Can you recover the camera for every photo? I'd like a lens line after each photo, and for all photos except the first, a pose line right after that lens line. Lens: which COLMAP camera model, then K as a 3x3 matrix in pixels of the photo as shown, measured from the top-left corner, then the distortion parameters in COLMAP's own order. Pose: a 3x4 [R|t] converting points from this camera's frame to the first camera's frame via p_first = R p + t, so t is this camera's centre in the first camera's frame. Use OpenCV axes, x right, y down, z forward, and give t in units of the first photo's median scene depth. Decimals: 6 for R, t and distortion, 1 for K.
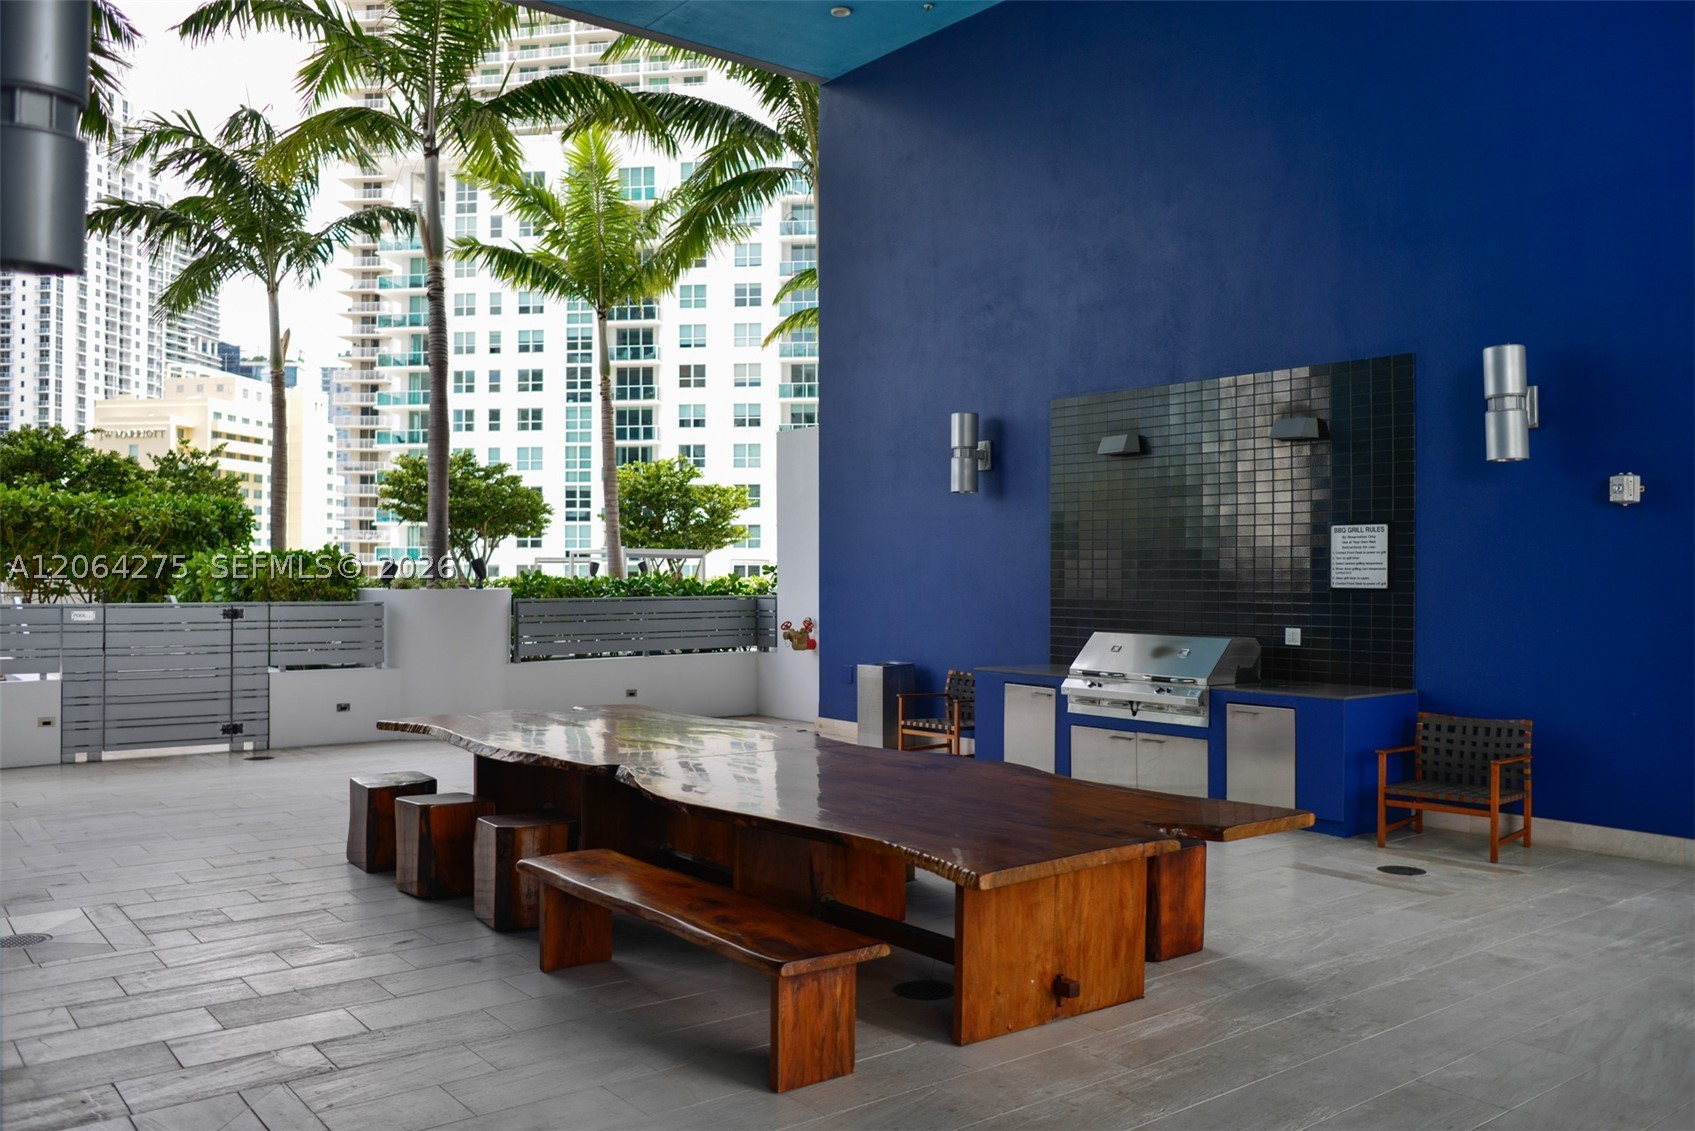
lens RADIAL K [[1404.7, 0, 847.9], [0, 1404.7, 560.3], [0, 0, 1]] dist [-0.041499, 0.028439]
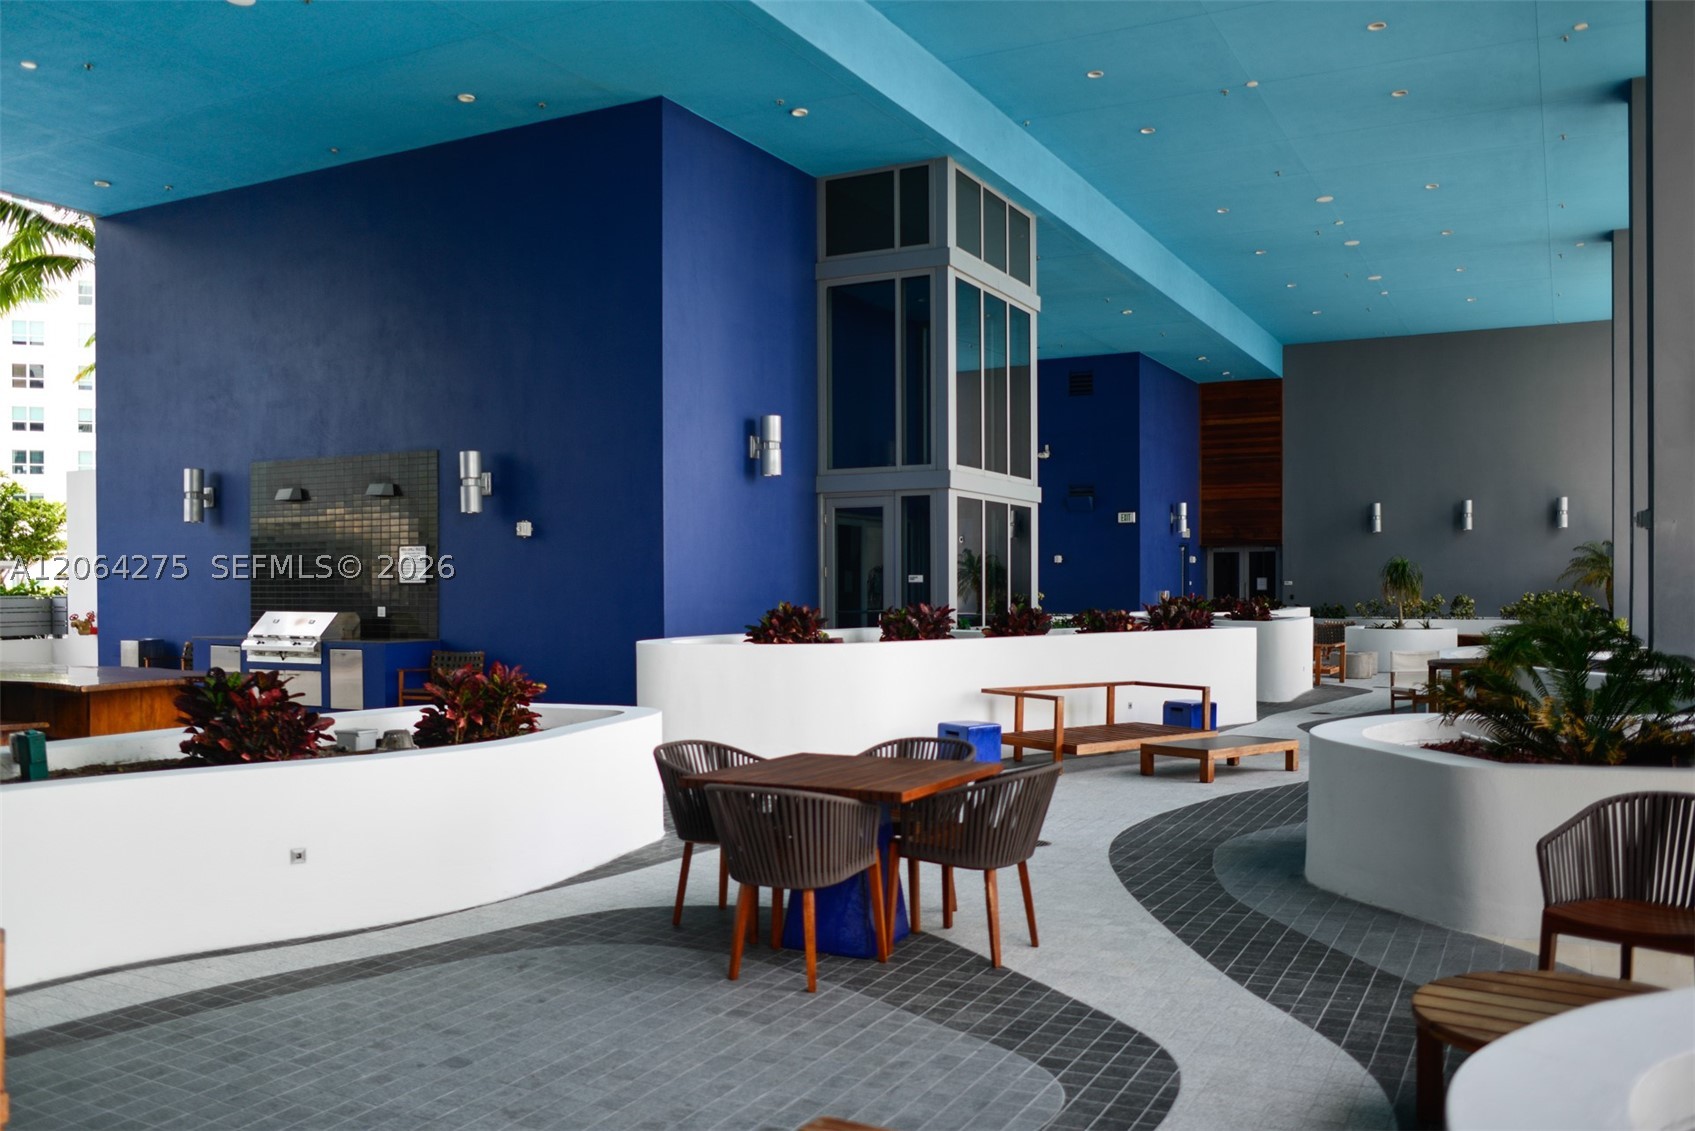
lens RADIAL K [[1404.7, 0, 809.6], [0, 1404.7, 599.6], [0, 0, 1]] dist [-0.041499, 0.028439]
pose [[0.922355, -0.008560, 0.386249, 0.070272], [0.001347, 0.999820, 0.018943, 0.004141], [-0.386341, -0.016952, 0.922200, -0.383887]]
